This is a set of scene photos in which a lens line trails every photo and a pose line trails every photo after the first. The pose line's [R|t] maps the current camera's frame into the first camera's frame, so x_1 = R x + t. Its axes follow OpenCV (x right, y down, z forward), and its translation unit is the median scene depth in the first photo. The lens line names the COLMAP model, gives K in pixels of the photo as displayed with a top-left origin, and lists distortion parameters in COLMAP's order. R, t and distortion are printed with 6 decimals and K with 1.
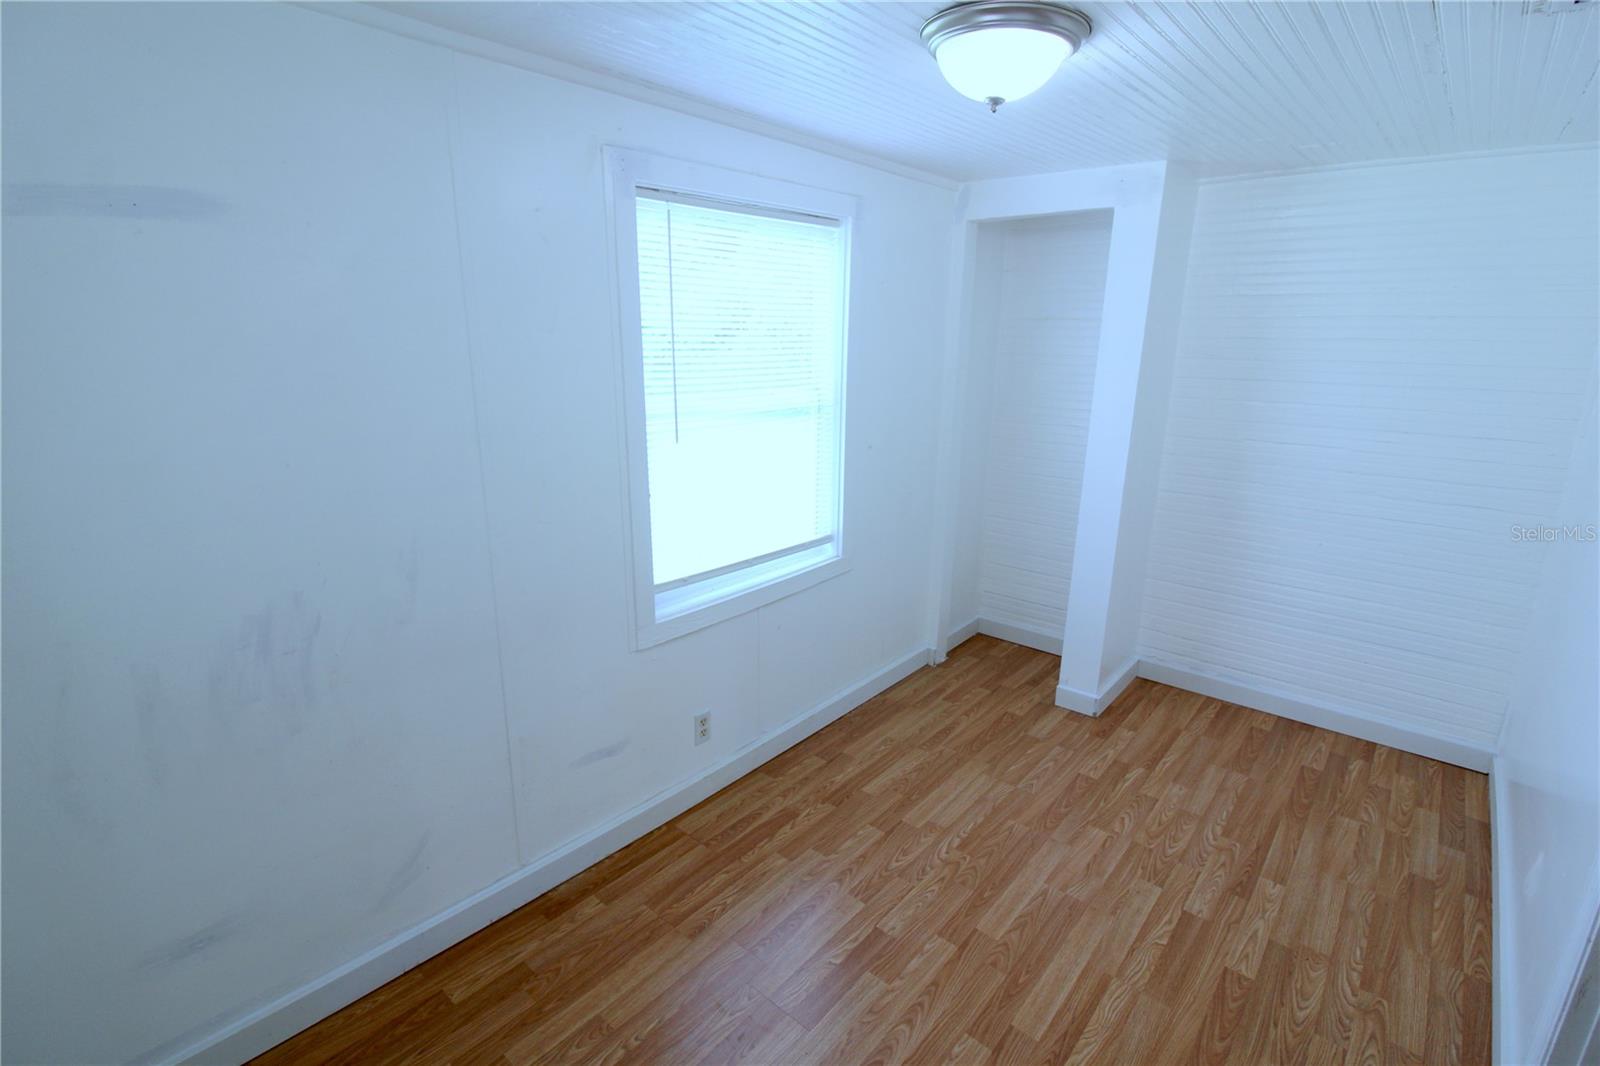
lens RADIAL K [[732.0, 0, 789.4], [0, 732.0, 525.8], [0, 0, 1]] dist [-0.005557, -0.005096]
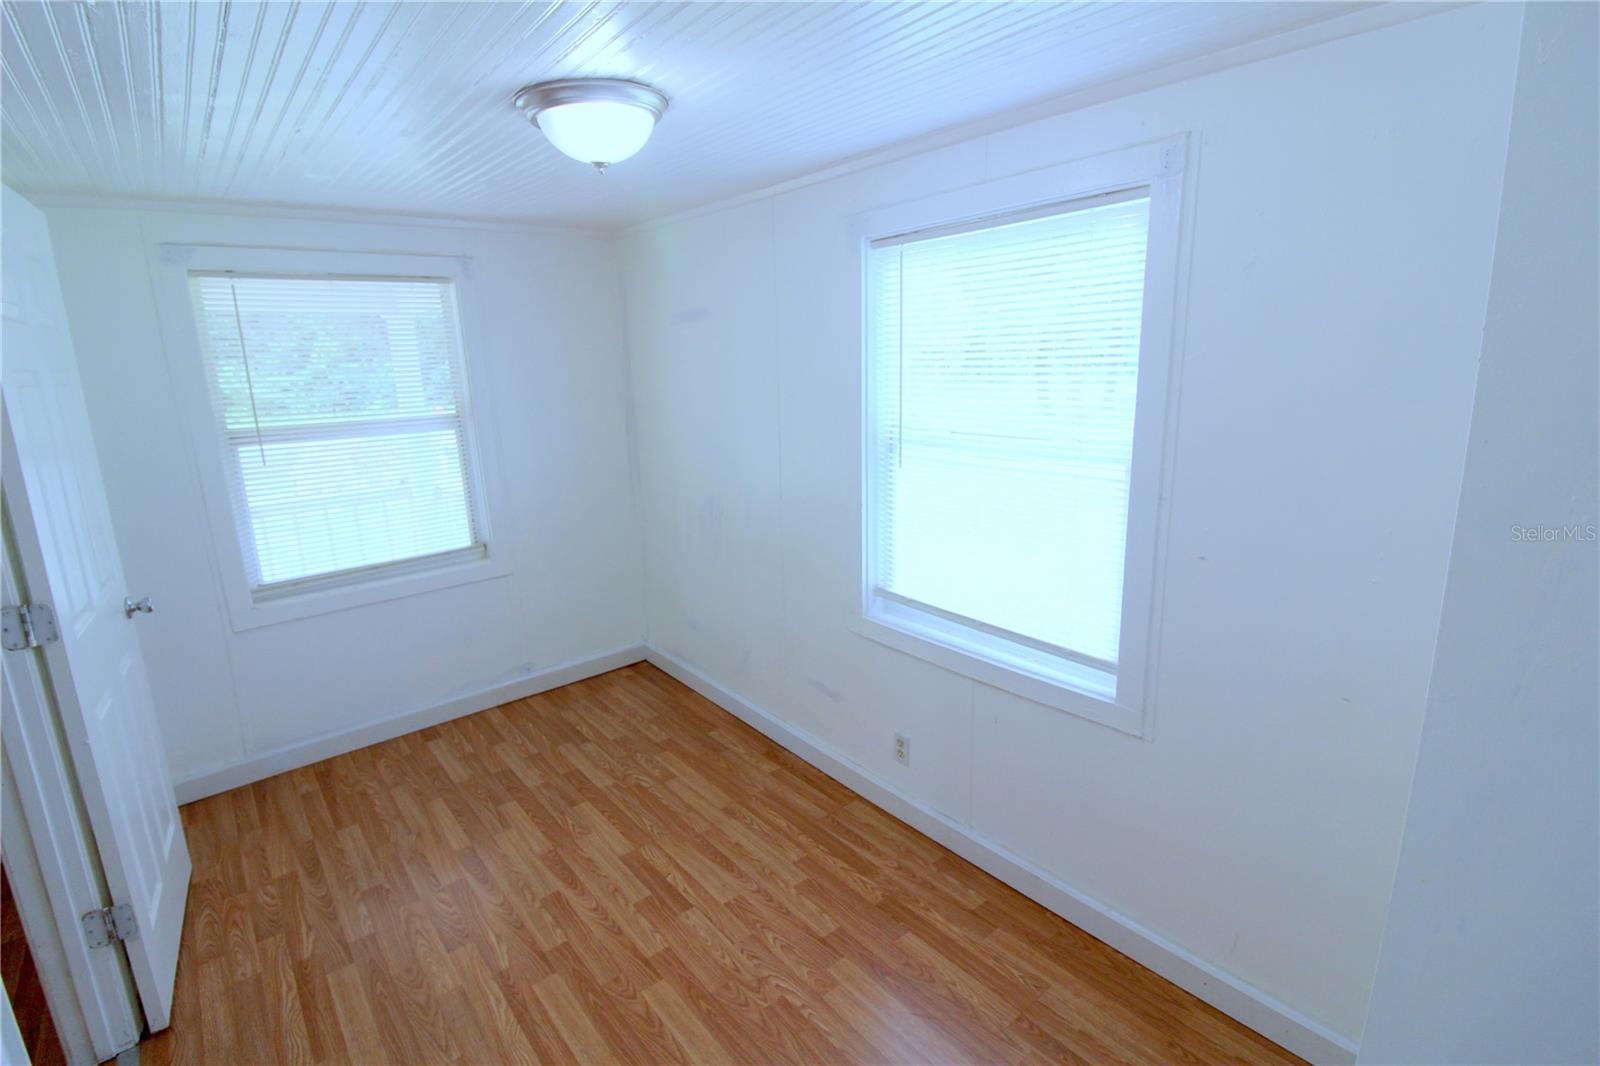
lens RADIAL K [[732.0, 0, 809.3], [0, 732.0, 532.2], [0, 0, 1]] dist [-0.005557, -0.005096]
pose [[-0.124697, 0.223945, -0.966591, 0.973692], [-0.235901, 0.939568, 0.248117, -0.274771], [0.963743, 0.258959, -0.064333, 1.032028]]
